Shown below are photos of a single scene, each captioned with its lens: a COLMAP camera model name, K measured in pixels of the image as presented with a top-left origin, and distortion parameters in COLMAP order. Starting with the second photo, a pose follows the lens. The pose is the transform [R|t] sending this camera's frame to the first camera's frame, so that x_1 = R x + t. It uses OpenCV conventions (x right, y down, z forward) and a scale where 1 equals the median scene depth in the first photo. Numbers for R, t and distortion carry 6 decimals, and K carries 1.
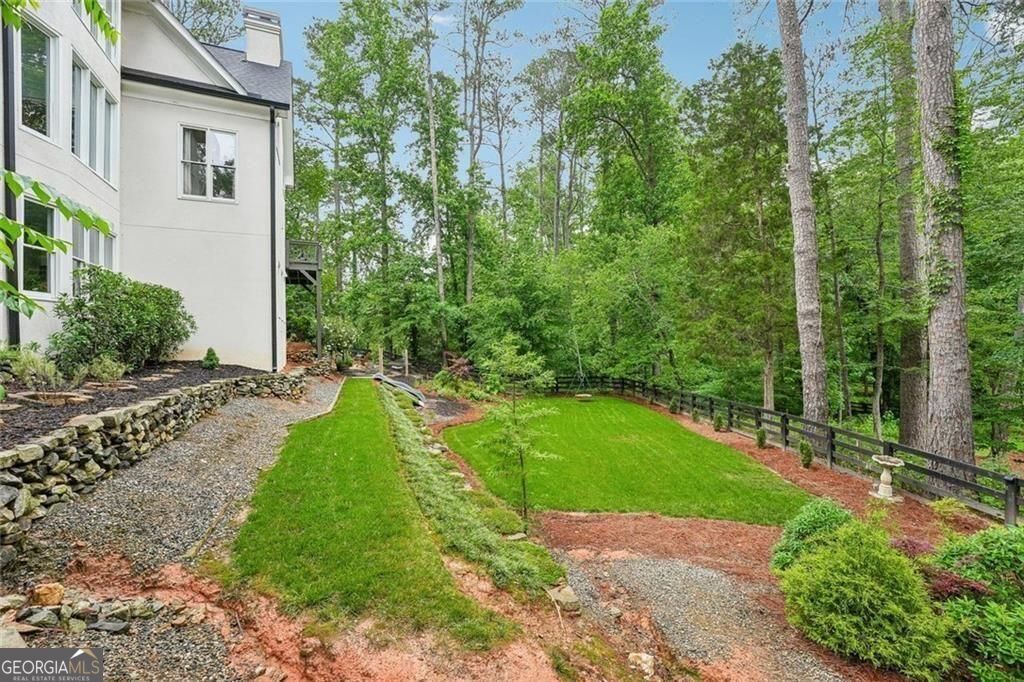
lens RADIAL K [[422.1, 0, 512.1], [0, 422.1, 340.0], [0, 0, 1]] dist [-0.019560, 0.000405]
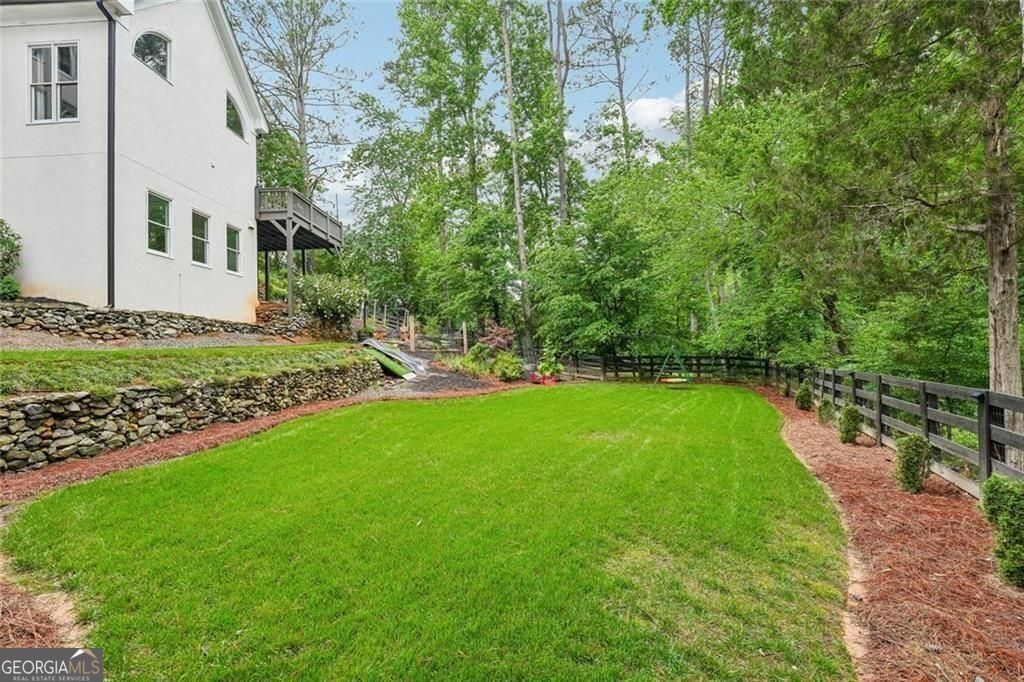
lens RADIAL K [[422.1, 0, 512.2], [0, 422.1, 343.7], [0, 0, 1]] dist [-0.019560, 0.000405]
pose [[0.883517, -0.009813, -0.468296, 0.381550], [0.011890, 0.999928, 0.001479, 0.106088], [0.468248, -0.006874, 0.883570, 0.446119]]
